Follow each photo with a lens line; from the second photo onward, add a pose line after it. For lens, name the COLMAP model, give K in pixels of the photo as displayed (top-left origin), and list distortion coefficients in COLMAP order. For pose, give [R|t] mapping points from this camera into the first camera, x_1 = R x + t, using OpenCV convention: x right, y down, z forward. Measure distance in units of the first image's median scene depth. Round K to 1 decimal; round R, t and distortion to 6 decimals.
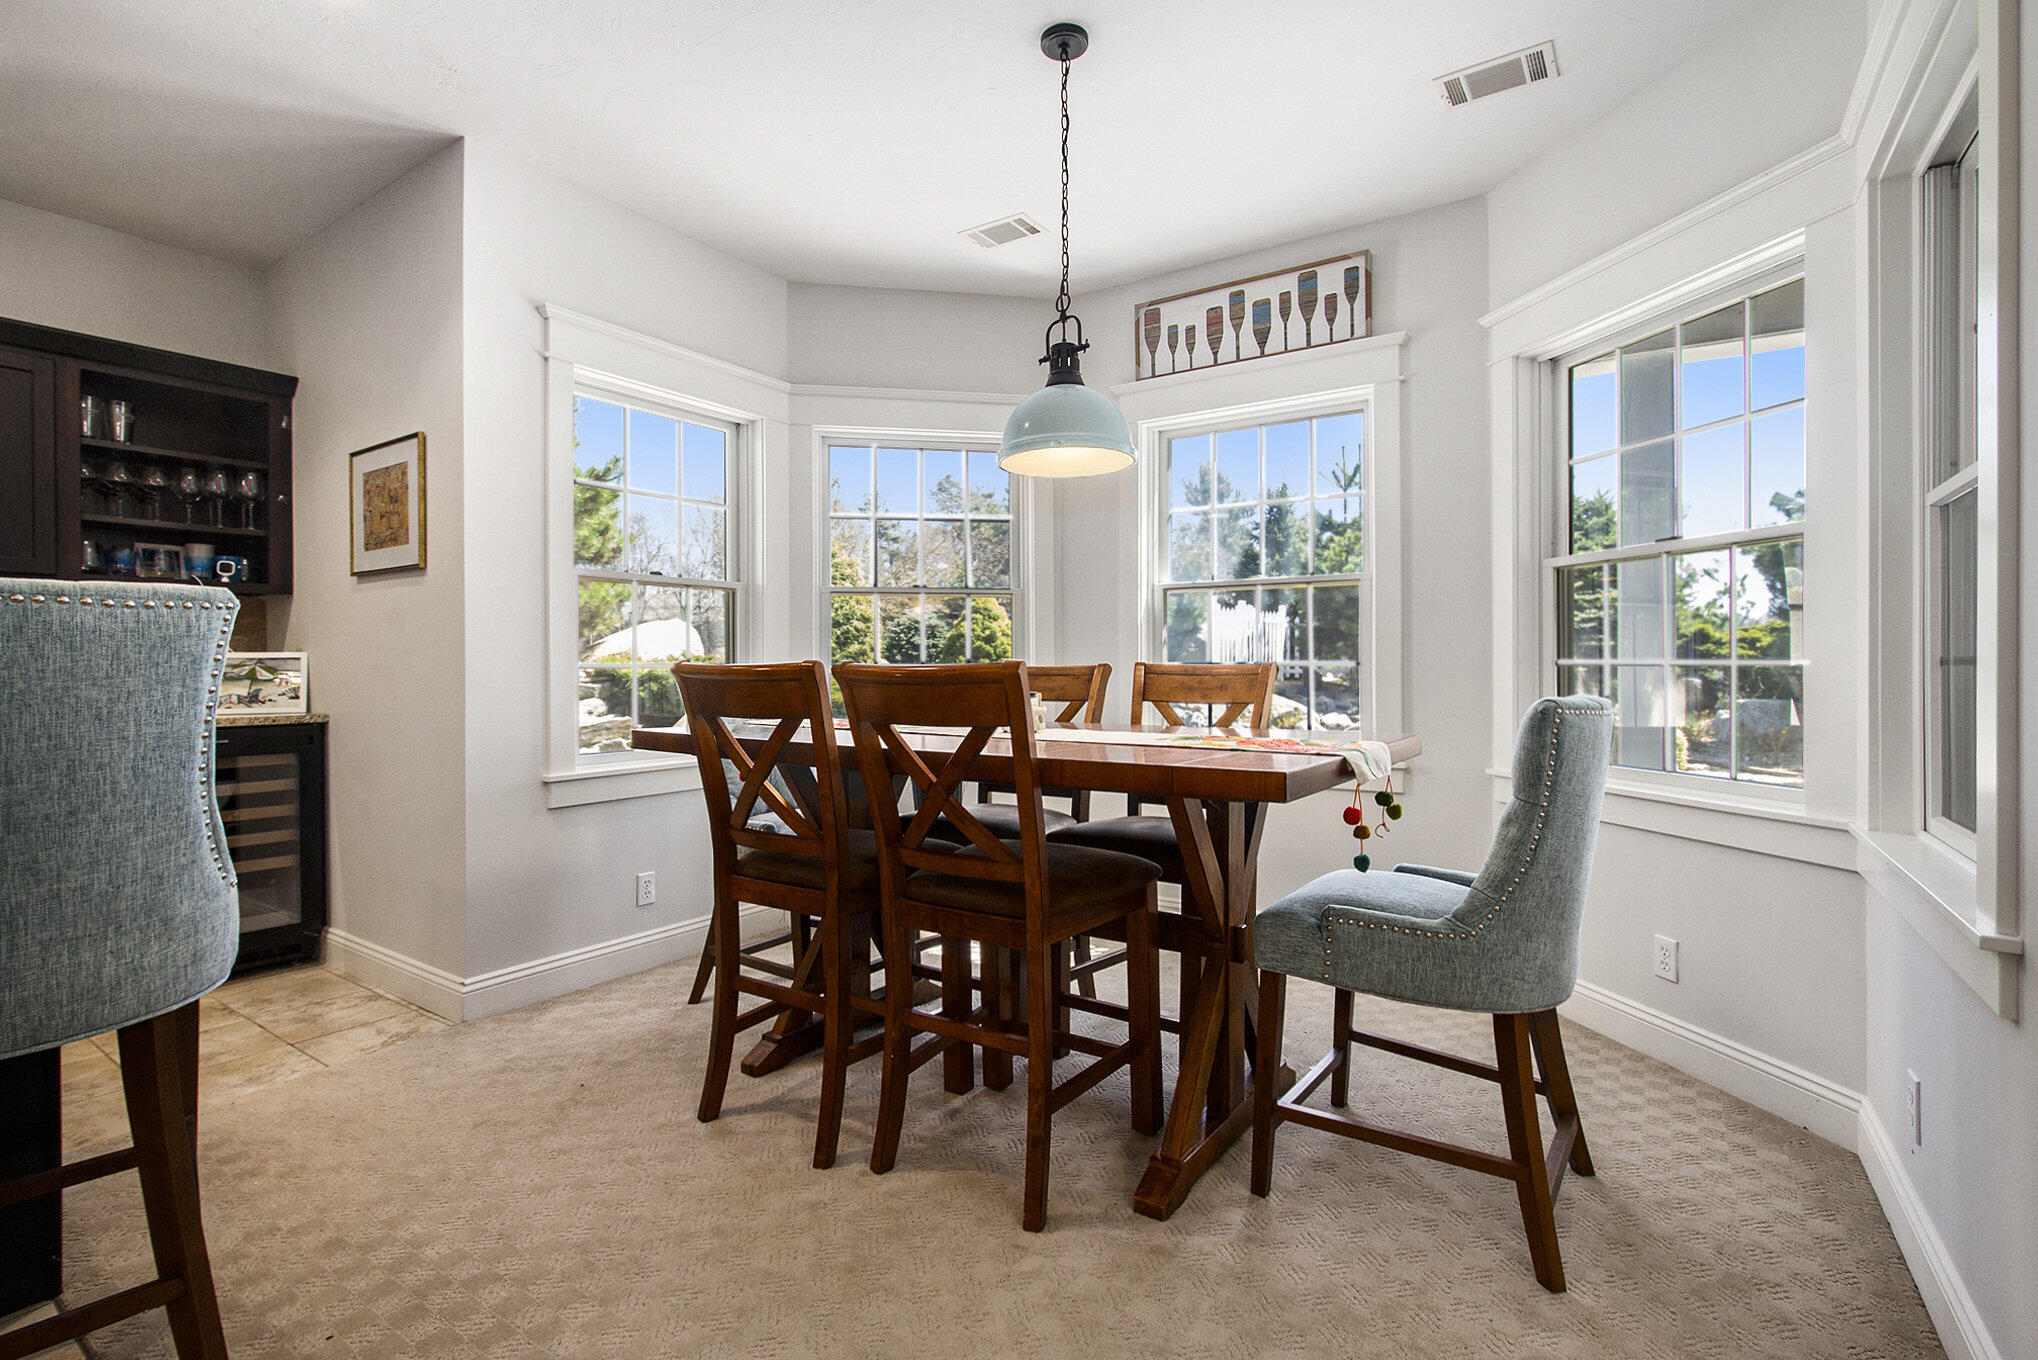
lens RADIAL K [[932.2, 0, 1006.2], [0, 932.2, 674.1], [0, 0, 1]] dist [-0.013839, 0.000392]
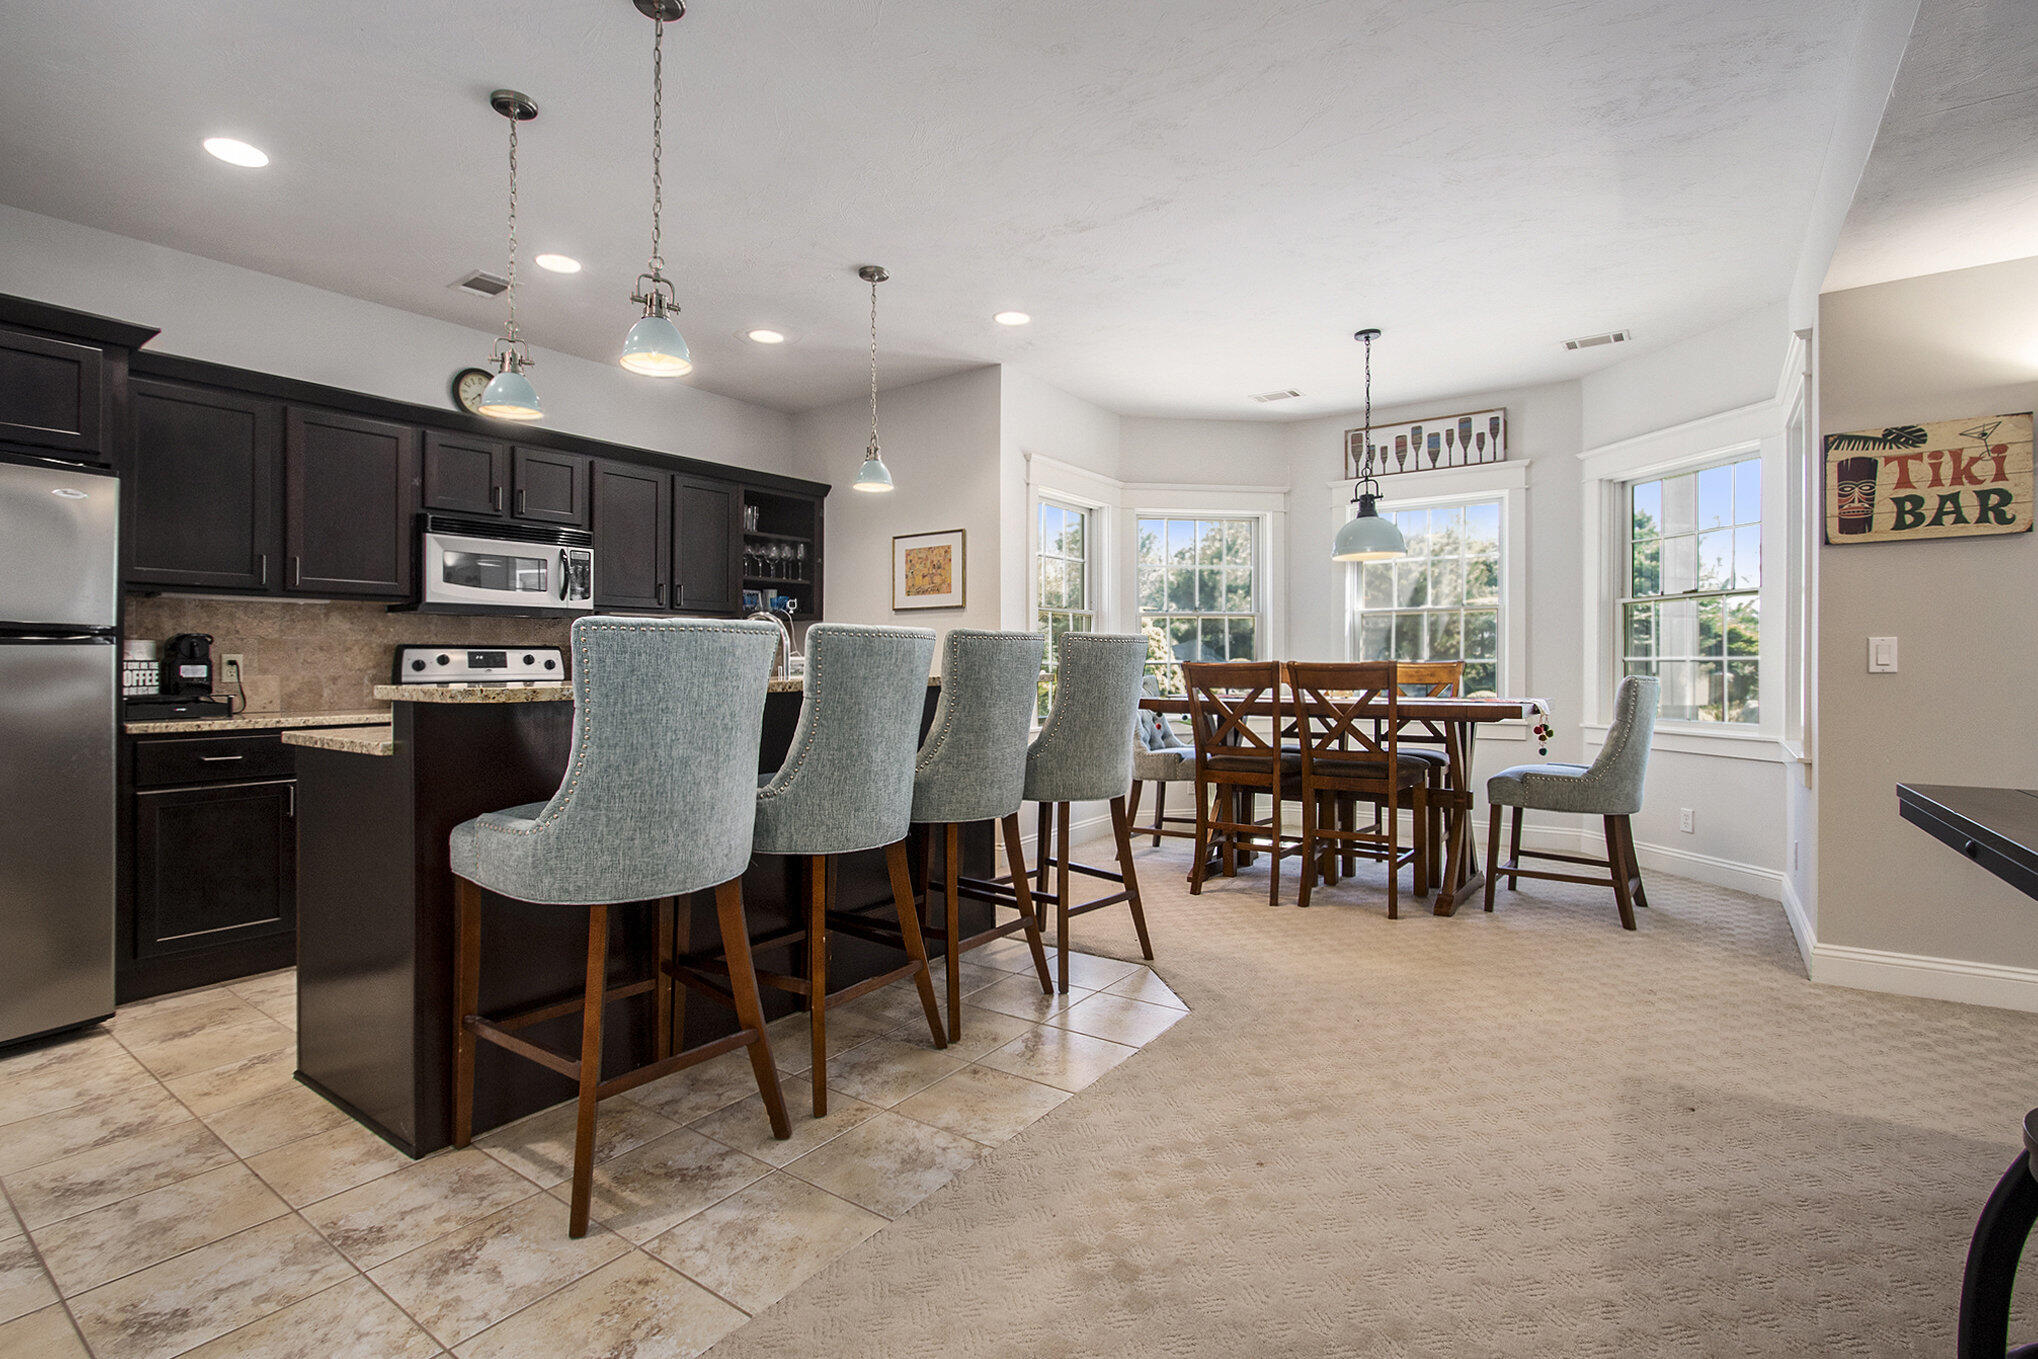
lens RADIAL K [[949.1, 0, 996.2], [0, 949.1, 680.3], [0, 0, 1]] dist [-0.010616, 0.000420]
pose [[0.999650, -0.002216, -0.026377, -0.454796], [0.002448, 0.999959, 0.008765, 0.005852], [0.026357, -0.008827, 0.999614, -0.678281]]
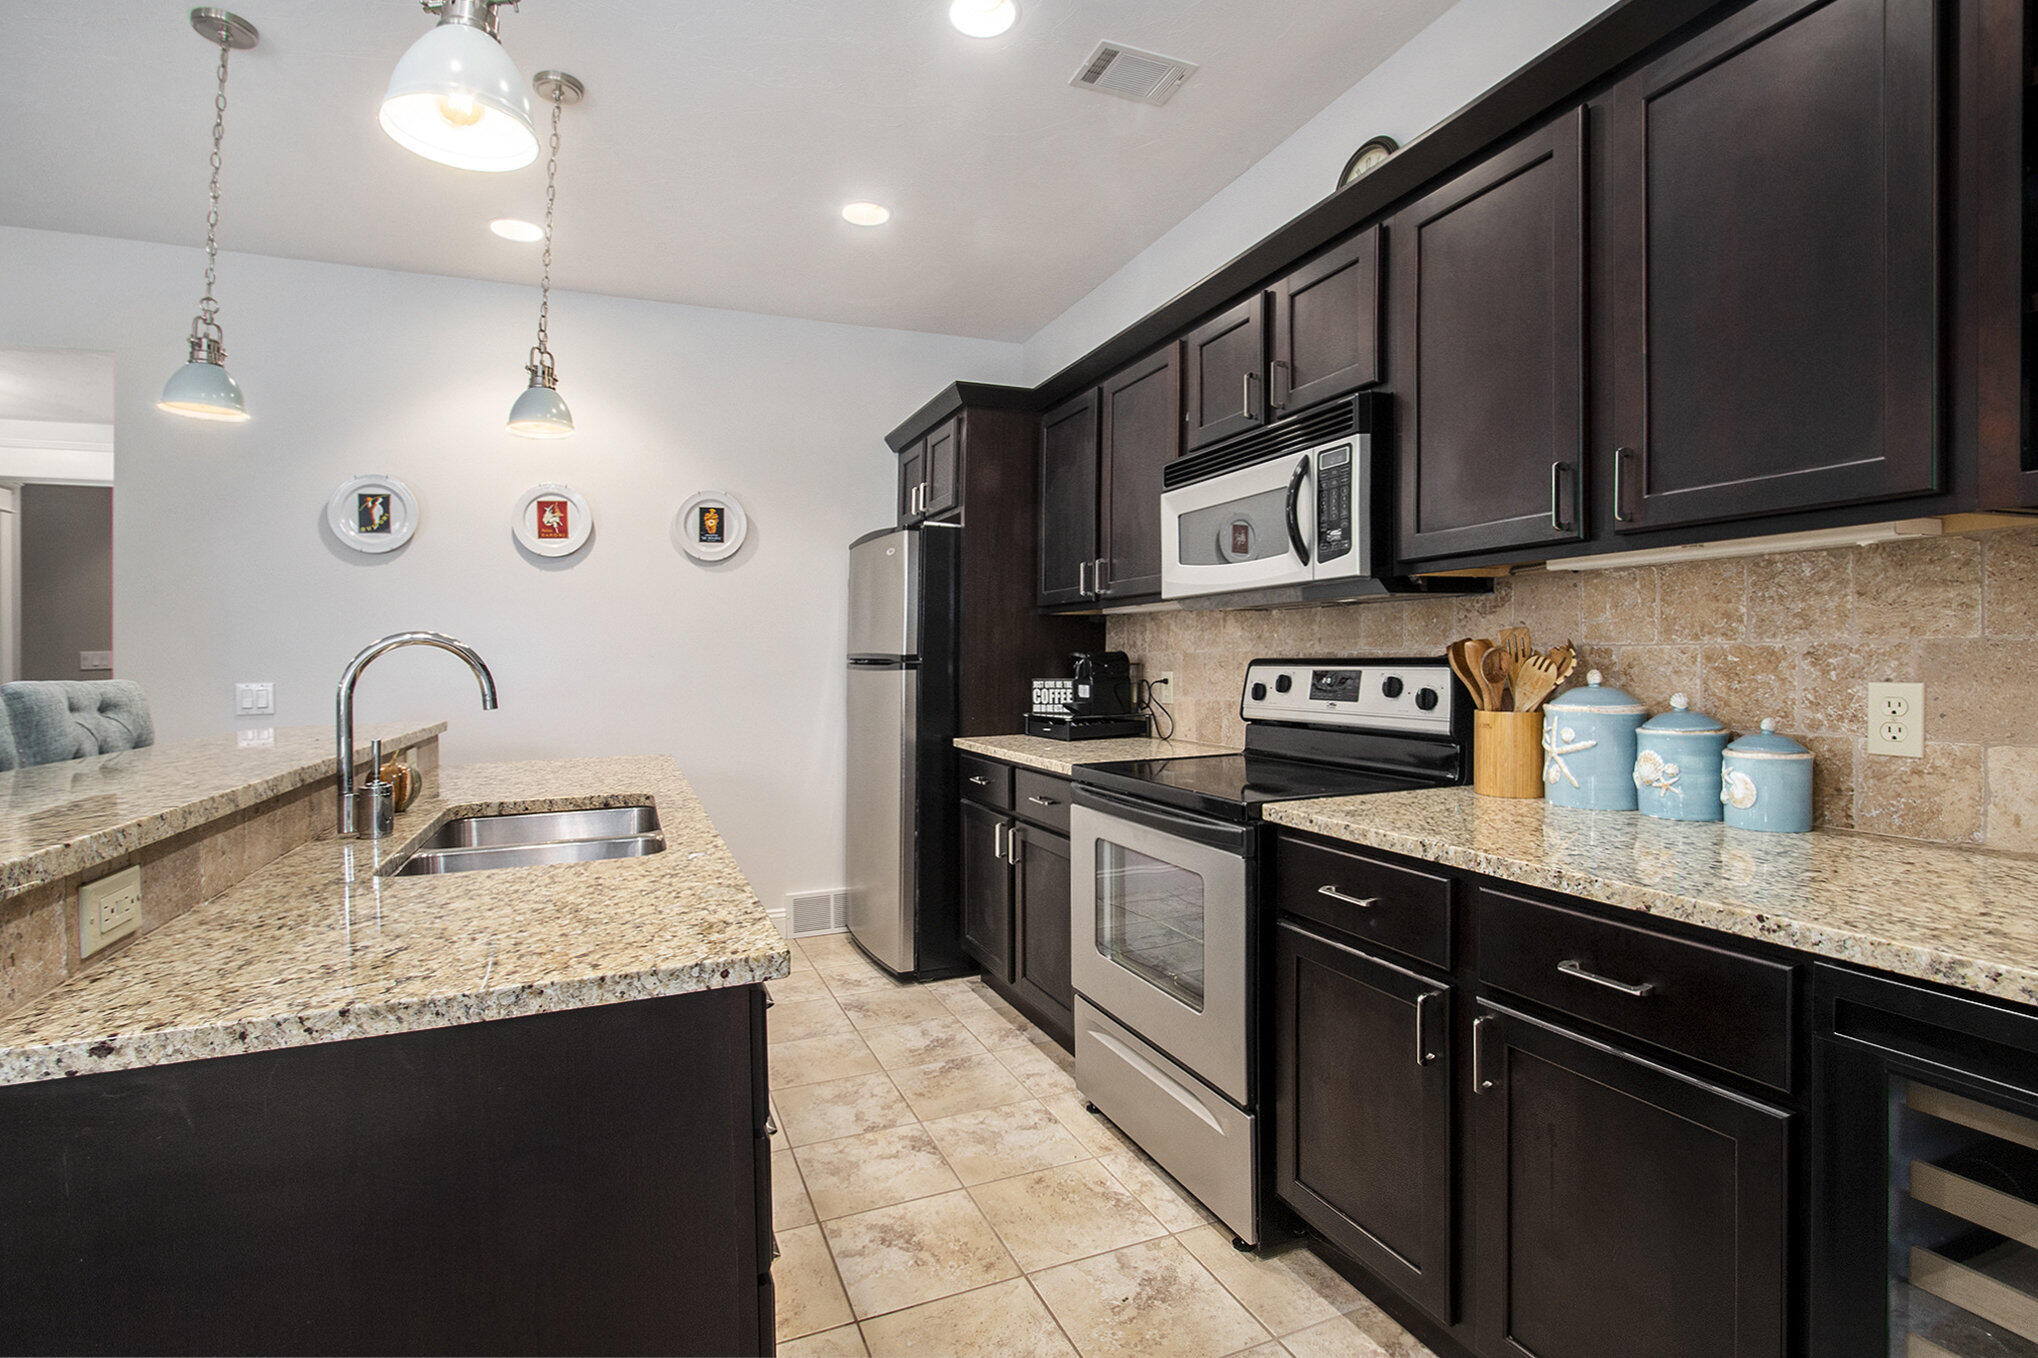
lens RADIAL K [[963.0, 0, 1037.8], [0, 963.0, 627.2], [0, 0, 1]] dist [-0.013605, 0.000311]
pose [[-0.532095, -0.018558, -0.846481, -0.462822], [0.000437, 0.999754, -0.022193, -0.040949], [0.846684, -0.012179, -0.531956, 0.829515]]
